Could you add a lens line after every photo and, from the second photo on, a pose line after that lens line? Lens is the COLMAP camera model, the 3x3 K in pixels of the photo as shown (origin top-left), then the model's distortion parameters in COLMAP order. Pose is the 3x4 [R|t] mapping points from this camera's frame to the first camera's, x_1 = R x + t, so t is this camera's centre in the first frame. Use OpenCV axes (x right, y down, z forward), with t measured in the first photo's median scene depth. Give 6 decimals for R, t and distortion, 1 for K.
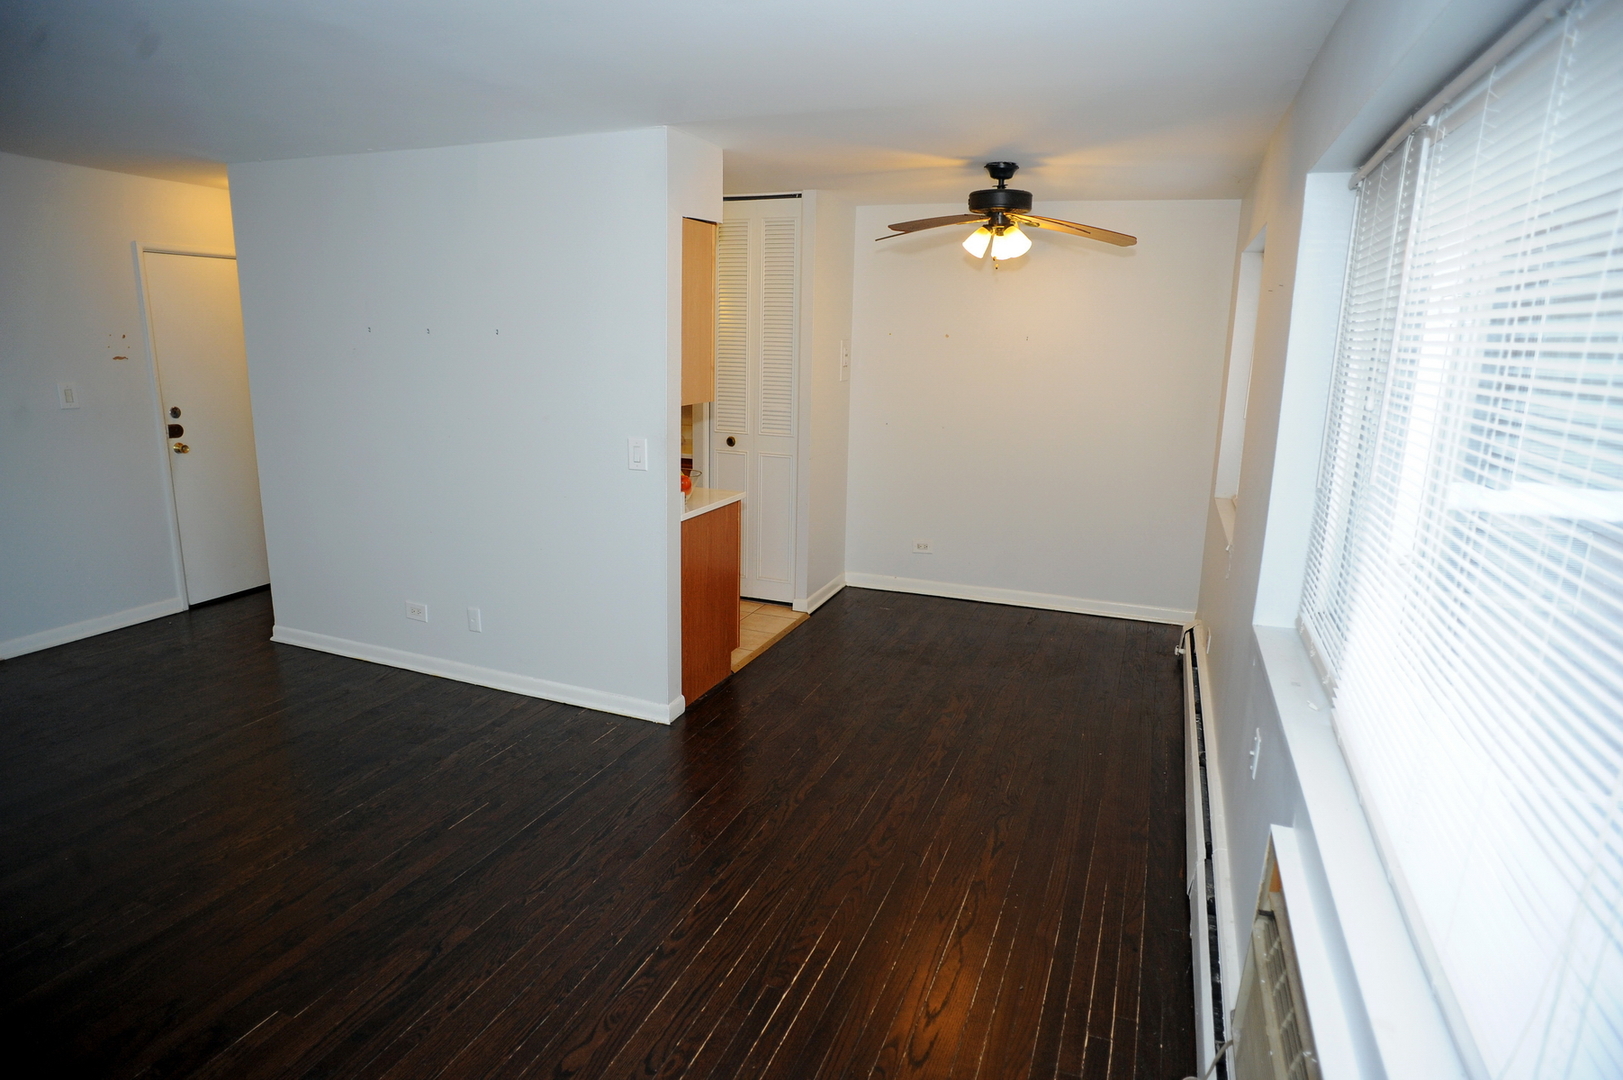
lens RADIAL K [[918.2, 0, 811.3], [0, 918.2, 535.1], [0, 0, 1]] dist [-0.099620, 0.082835]
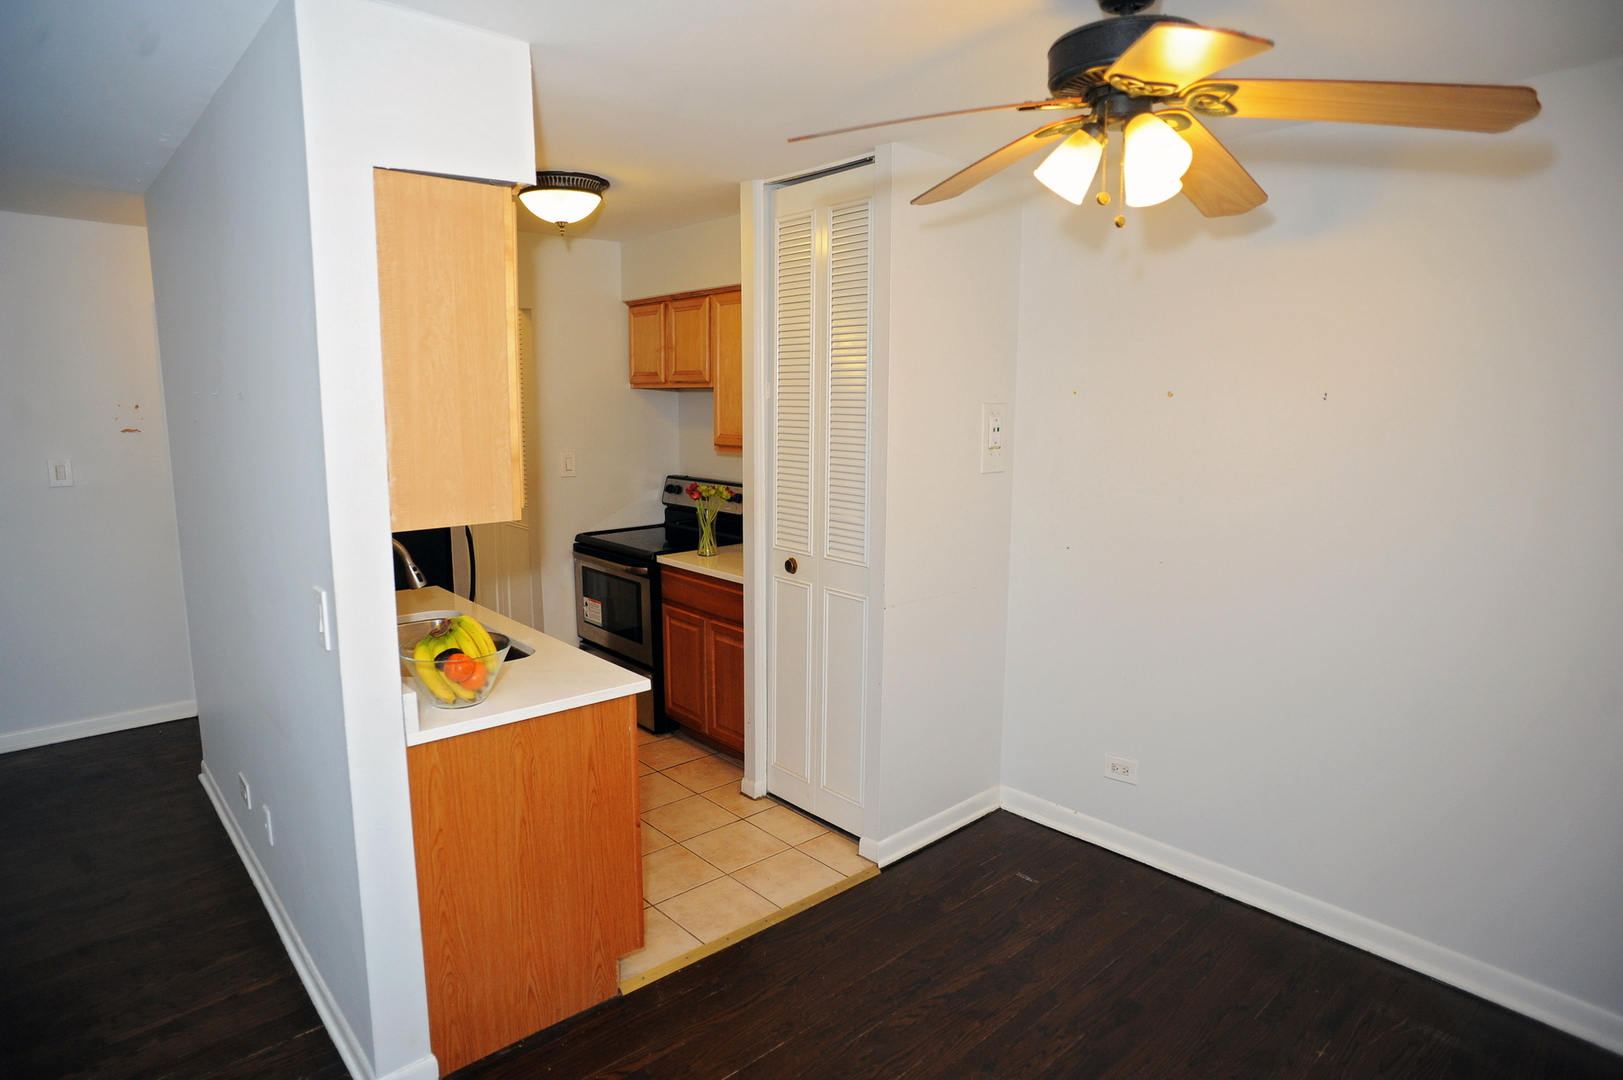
lens RADIAL K [[918.2, 0, 811.3], [0, 918.2, 535.1], [0, 0, 1]] dist [-0.099620, 0.082835]
pose [[0.893287, 0.051800, -0.446492, 0.142724], [-0.085188, 0.994845, -0.055017, -0.062039], [0.441341, 0.087181, 0.893095, 0.307358]]
